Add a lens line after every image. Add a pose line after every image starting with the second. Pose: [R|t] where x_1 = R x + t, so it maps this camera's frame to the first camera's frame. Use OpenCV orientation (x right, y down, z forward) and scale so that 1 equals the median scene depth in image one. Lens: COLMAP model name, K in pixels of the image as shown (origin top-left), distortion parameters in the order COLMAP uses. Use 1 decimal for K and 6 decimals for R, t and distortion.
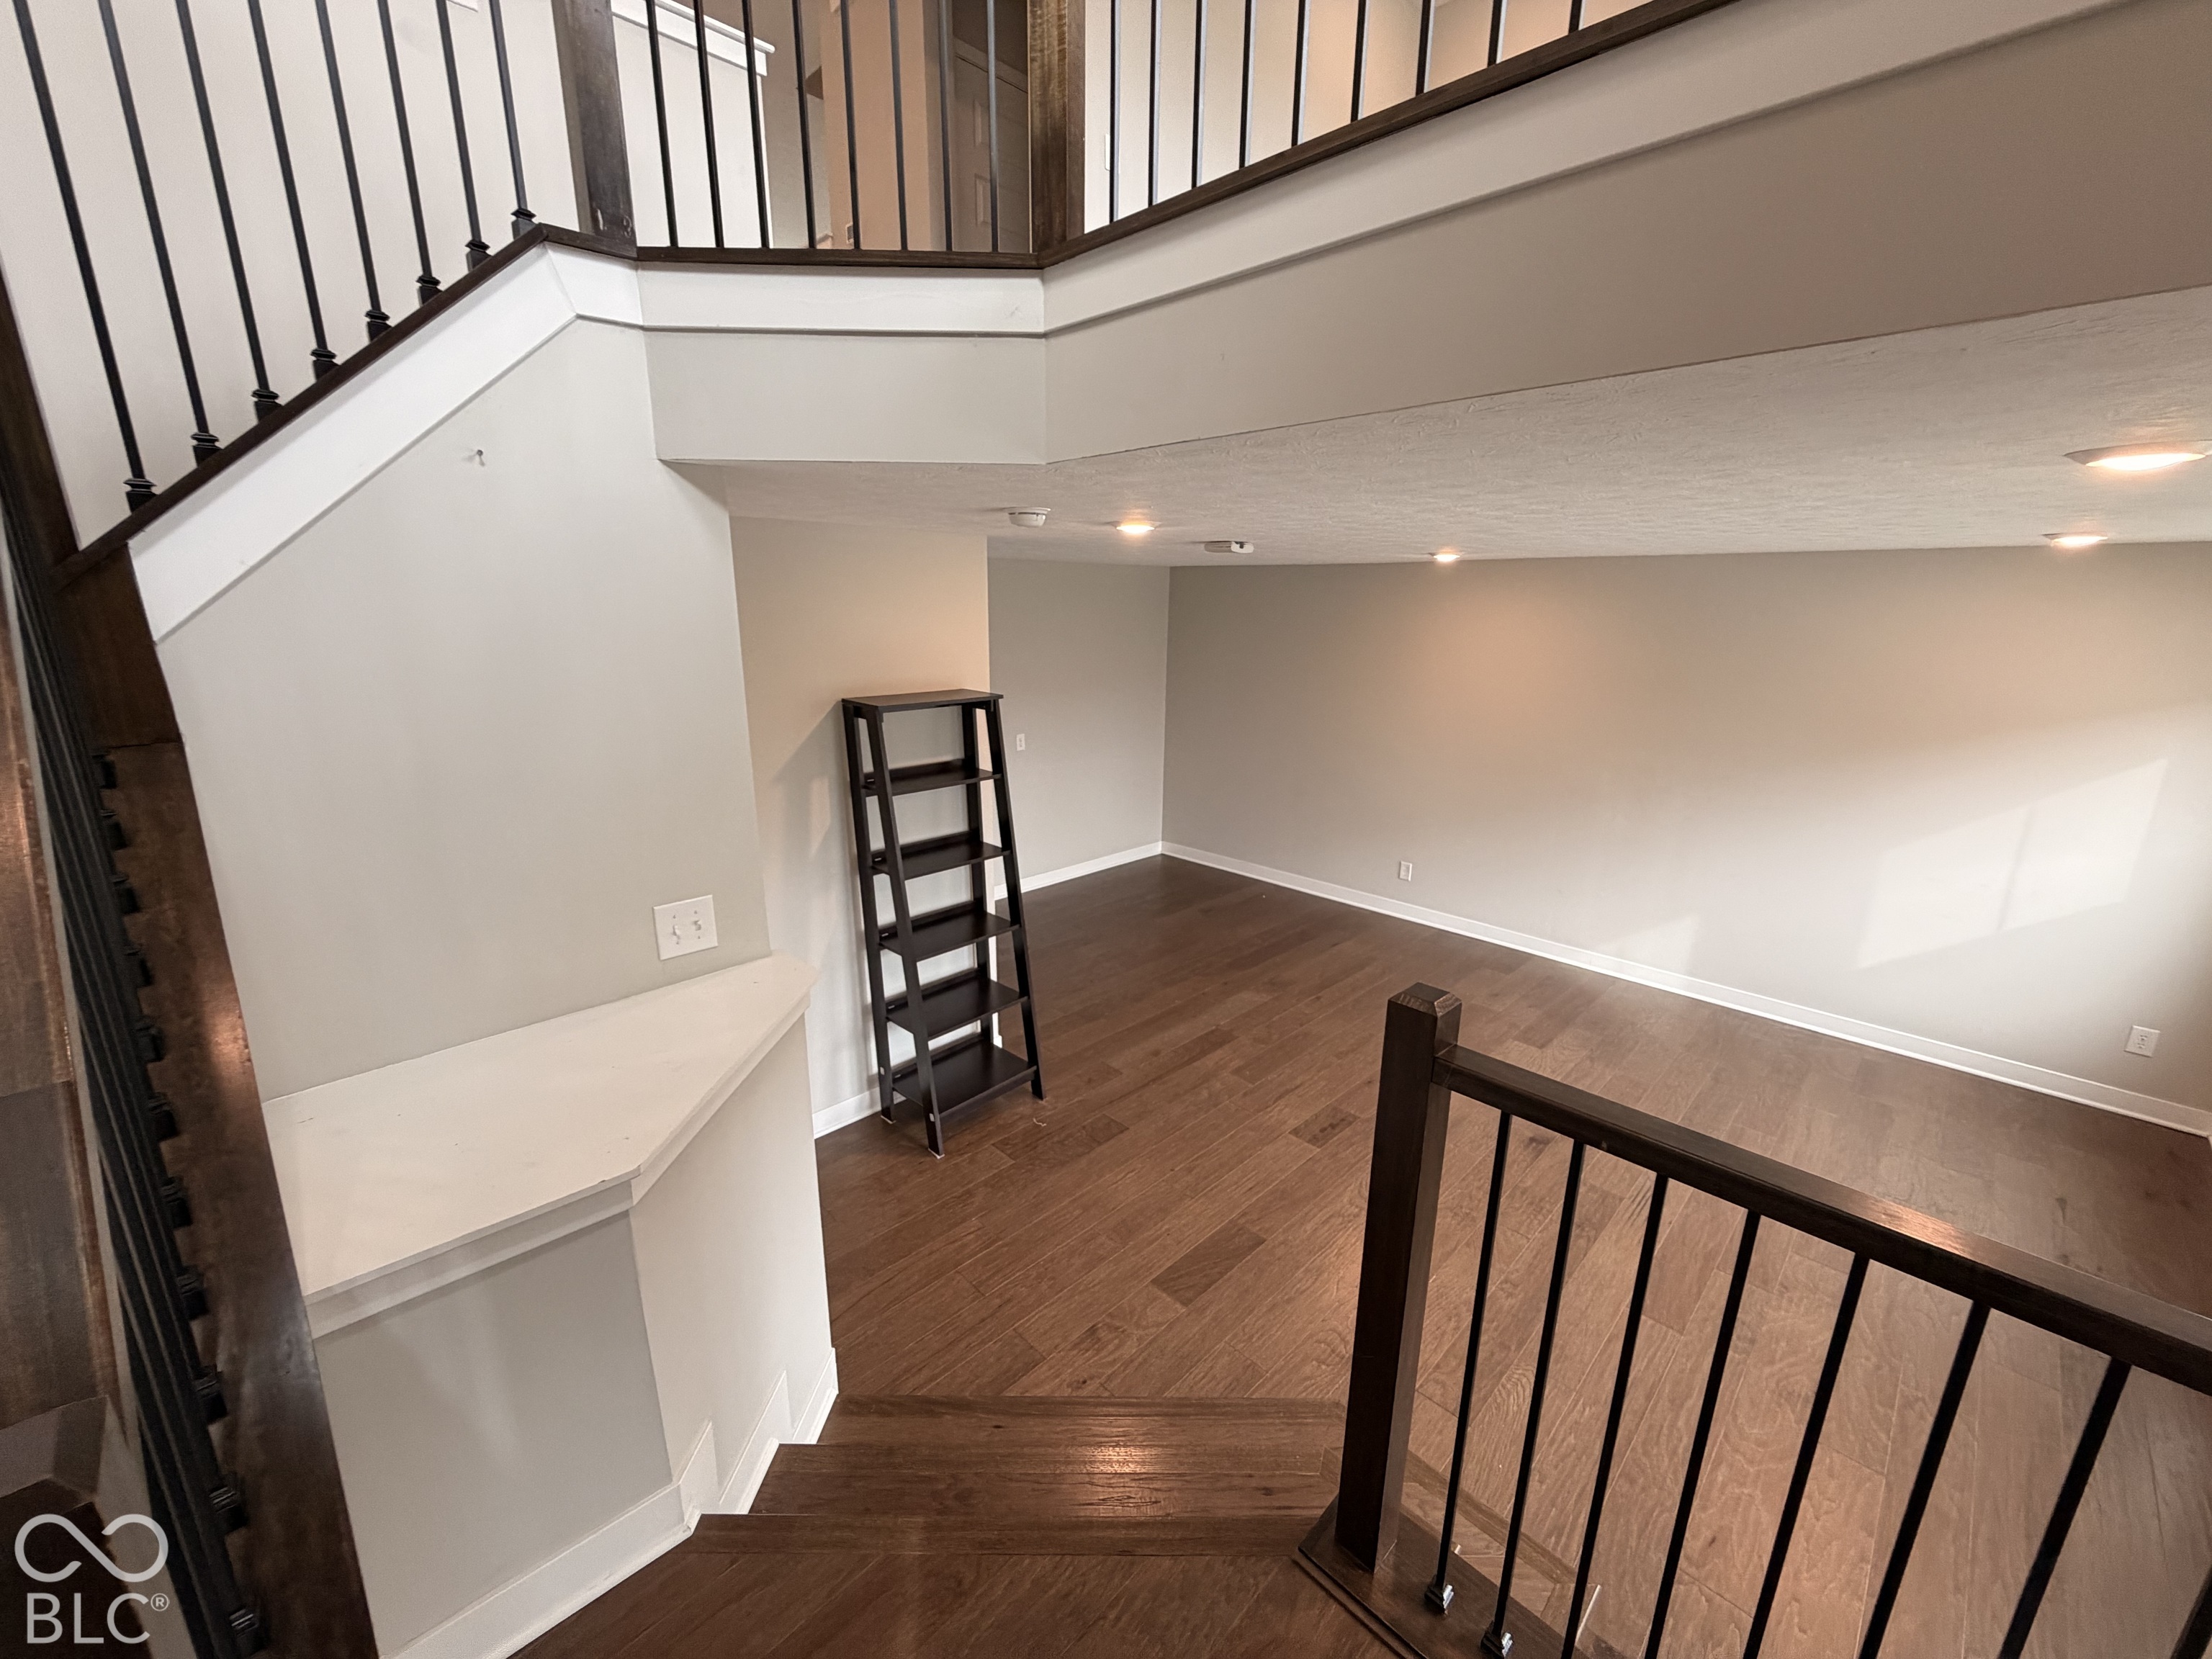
lens RADIAL K [[876.8, 0, 1106.0], [0, 876.8, 829.5], [0, 0, 1]] dist [0.001916, 0.000041]
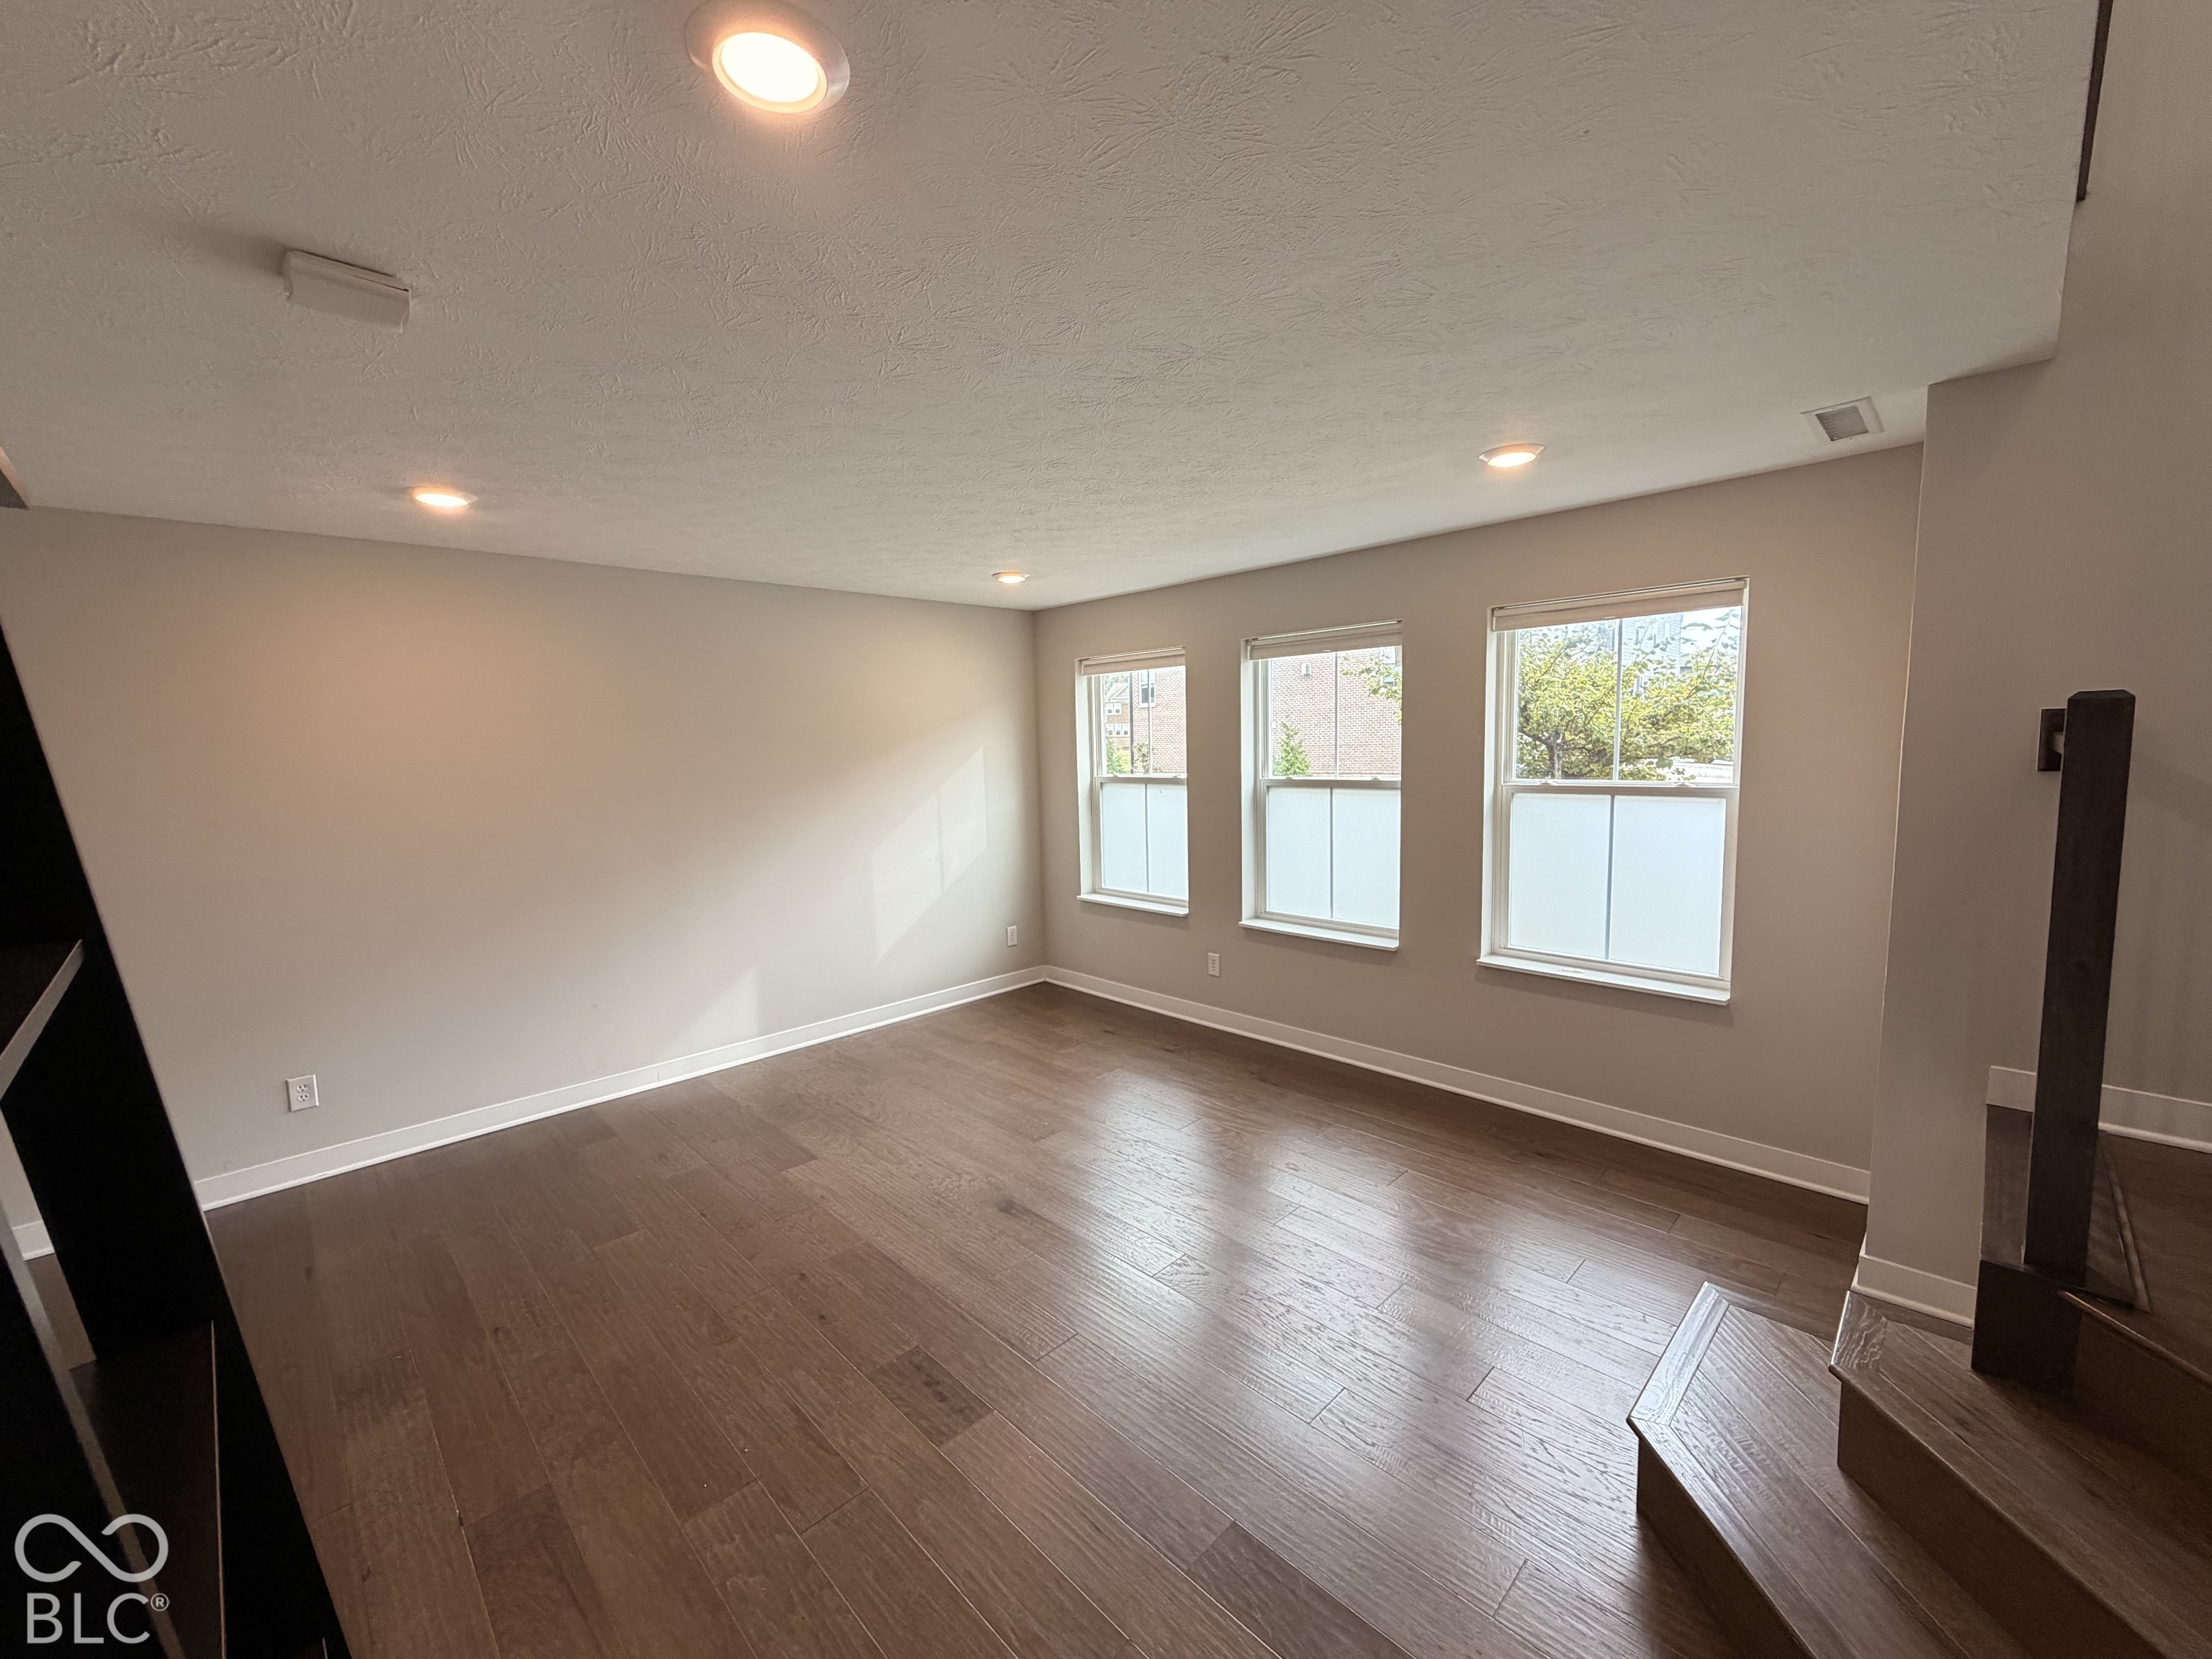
lens RADIAL K [[876.8, 0, 1106.0], [0, 876.8, 829.5], [0, 0, 1]] dist [0.001916, 0.000041]
pose [[0.006977, -0.106471, 0.994291, -0.233499], [0.276955, 0.955625, 0.100388, -0.033161], [-0.960858, 0.274673, 0.036155, 0.635380]]
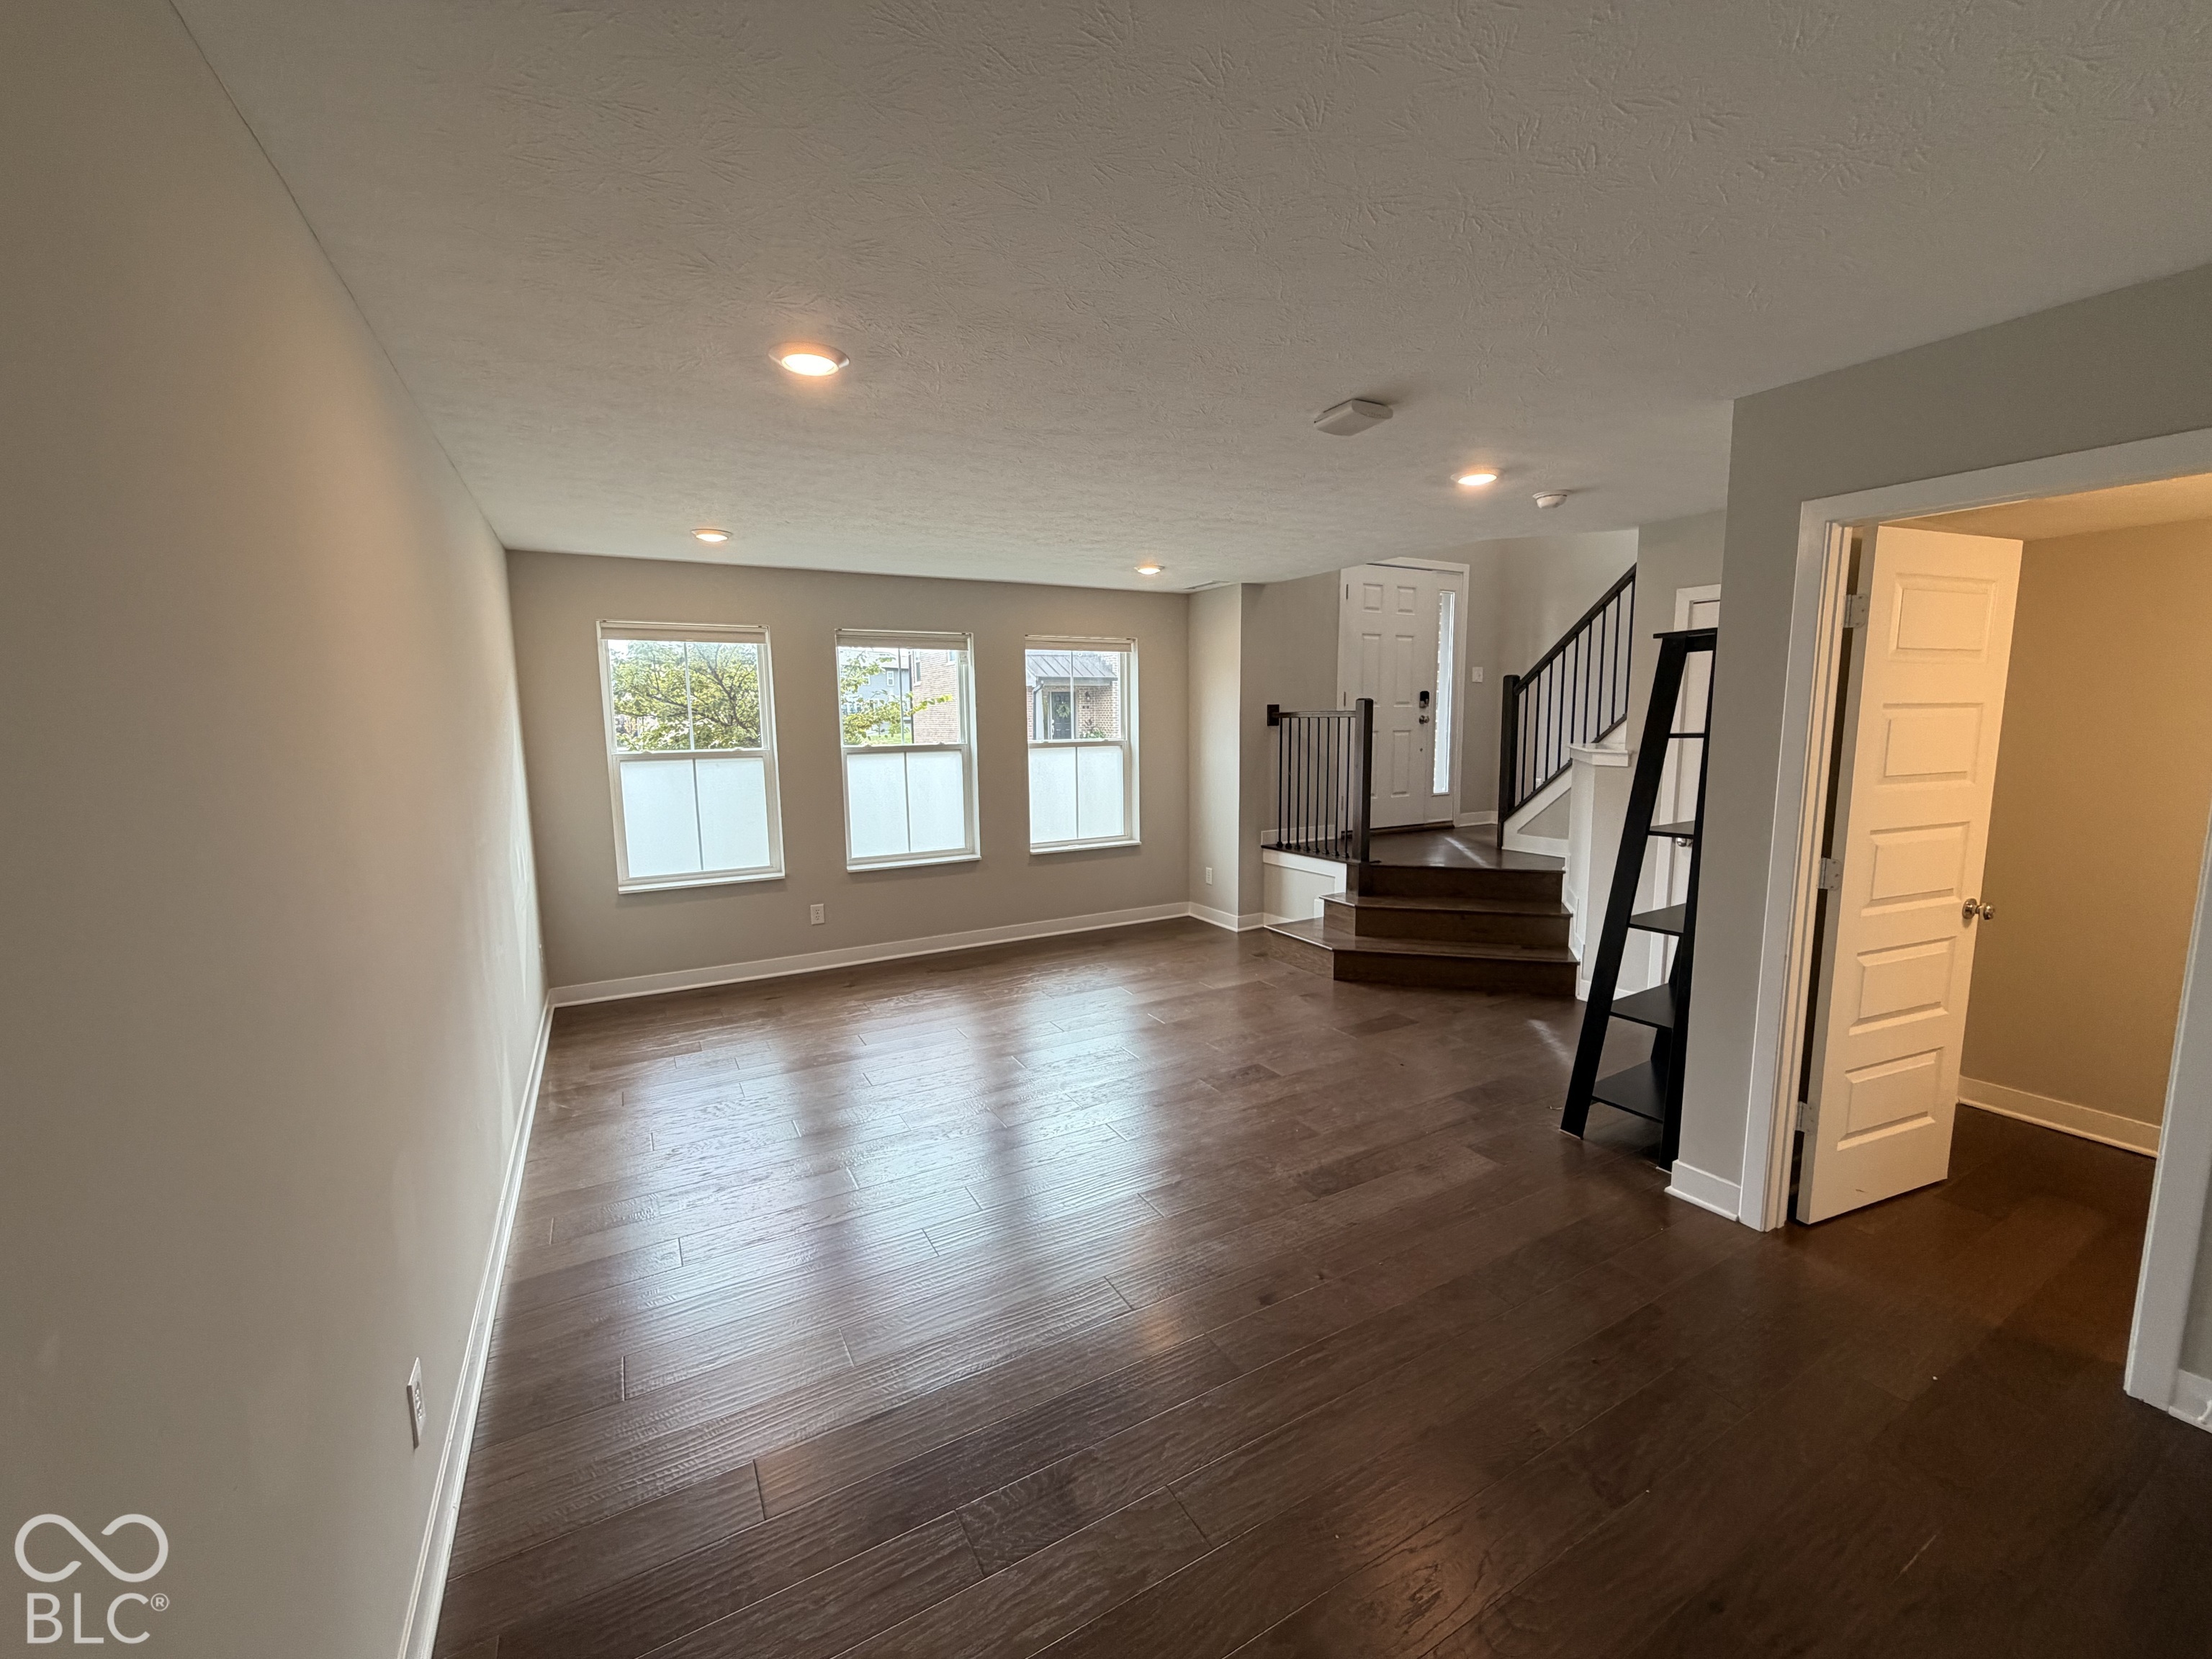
lens RADIAL K [[876.8, 0, 1106.0], [0, 876.8, 829.5], [0, 0, 1]] dist [0.001916, 0.000041]
pose [[-0.961518, -0.044906, 0.271049, 0.119207], [0.066246, 0.919551, 0.387348, -0.290620], [-0.266638, 0.390398, -0.881189, 1.539344]]
